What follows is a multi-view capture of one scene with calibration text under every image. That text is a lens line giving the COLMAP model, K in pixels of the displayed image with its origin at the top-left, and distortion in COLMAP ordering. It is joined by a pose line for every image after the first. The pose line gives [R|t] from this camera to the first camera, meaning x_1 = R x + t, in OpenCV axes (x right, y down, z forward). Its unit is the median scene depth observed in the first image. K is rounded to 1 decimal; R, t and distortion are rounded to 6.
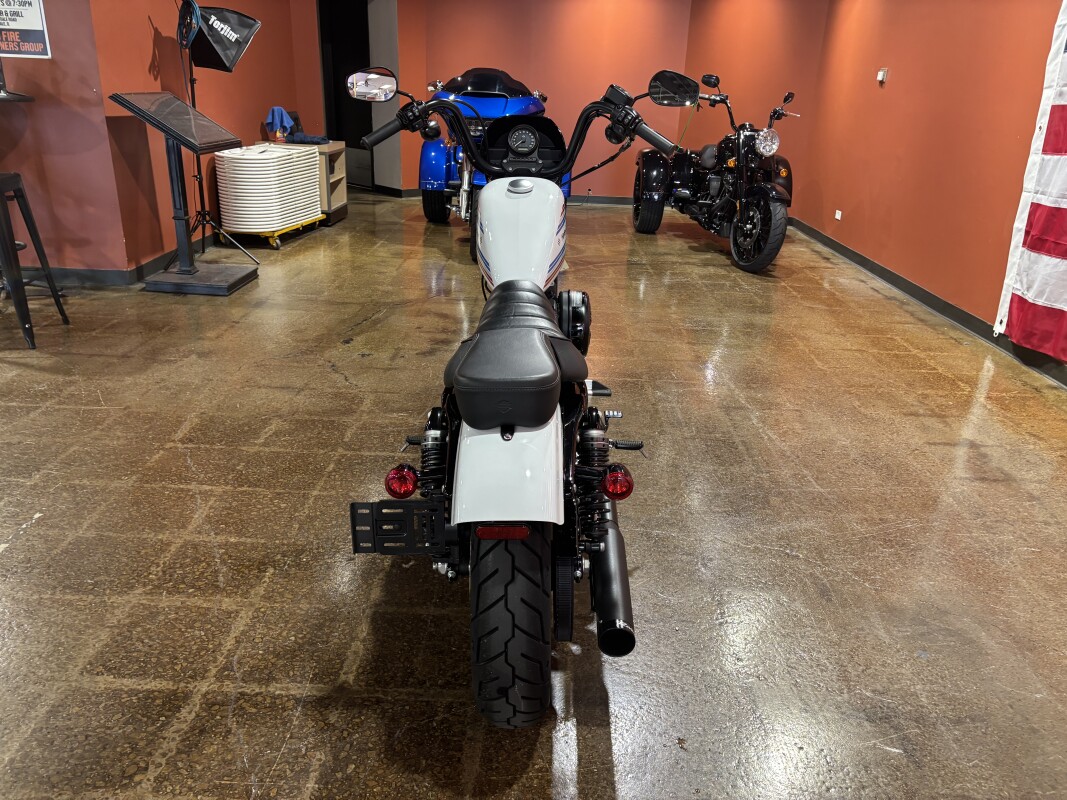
lens RADIAL K [[798.5, 0, 533.5], [0, 798.5, 400.0], [0, 0, 1]] dist [0.054729, -0.058429]
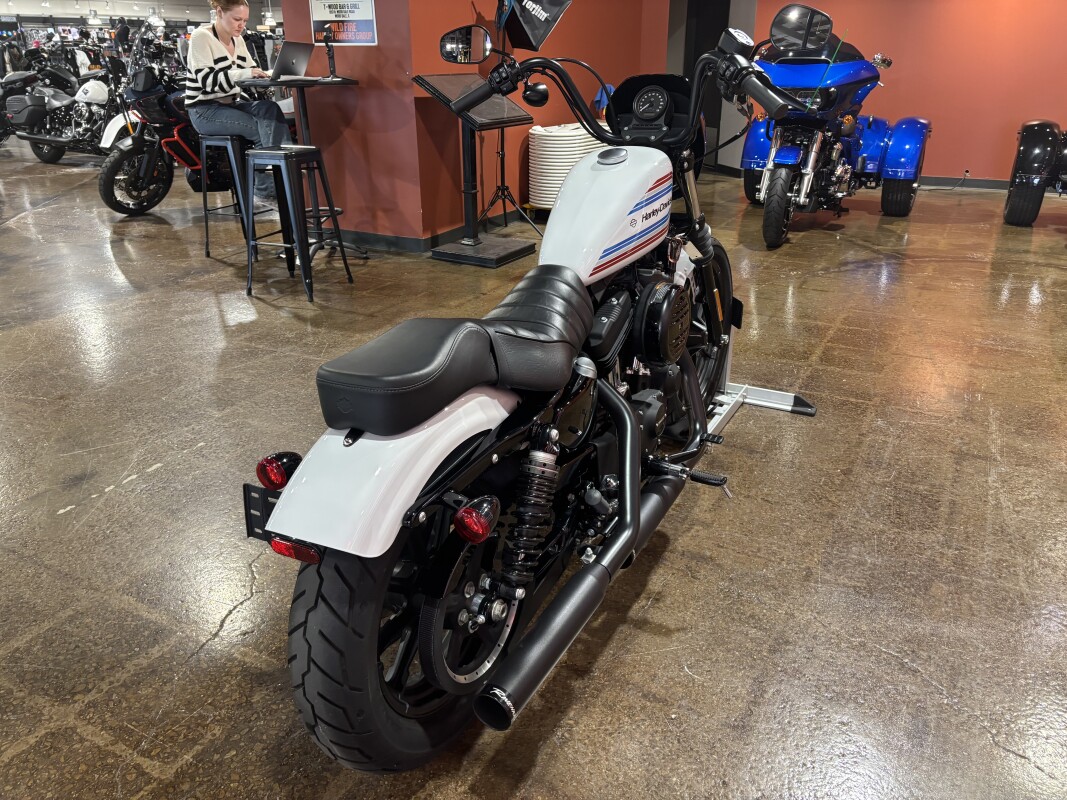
lens RADIAL K [[798.5, 0, 533.5], [0, 798.5, 400.0], [0, 0, 1]] dist [0.054729, -0.058429]
pose [[0.888631, 0.139986, -0.436737, 0.141267], [-0.130666, 0.990089, 0.051484, -0.018926], [0.439615, 0.011316, 0.898115, 0.086623]]
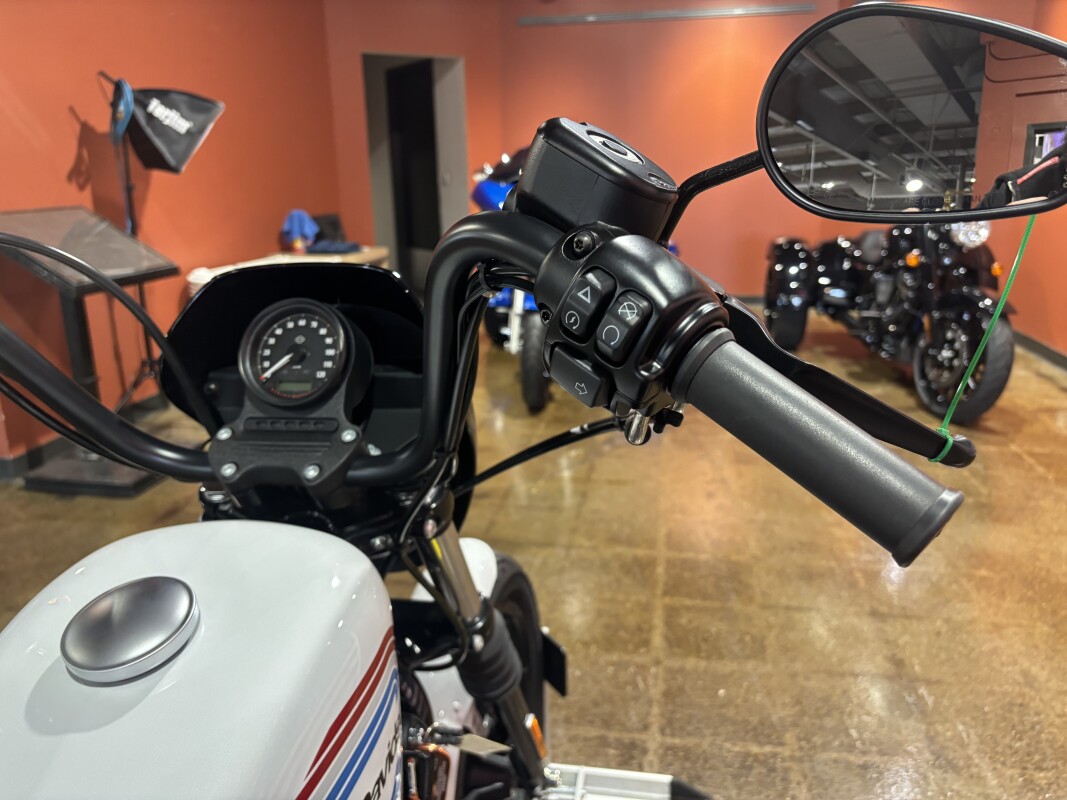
lens RADIAL K [[841.0, 0, 533.5], [0, 841.0, 400.0], [0, 0, 1]] dist [0.002038, 0.008390]
pose [[0.988143, -0.018237, -0.152448, 0.052355], [0.002174, 0.994482, -0.104882, -0.133553], [0.153520, 0.103307, 0.982731, 0.353218]]
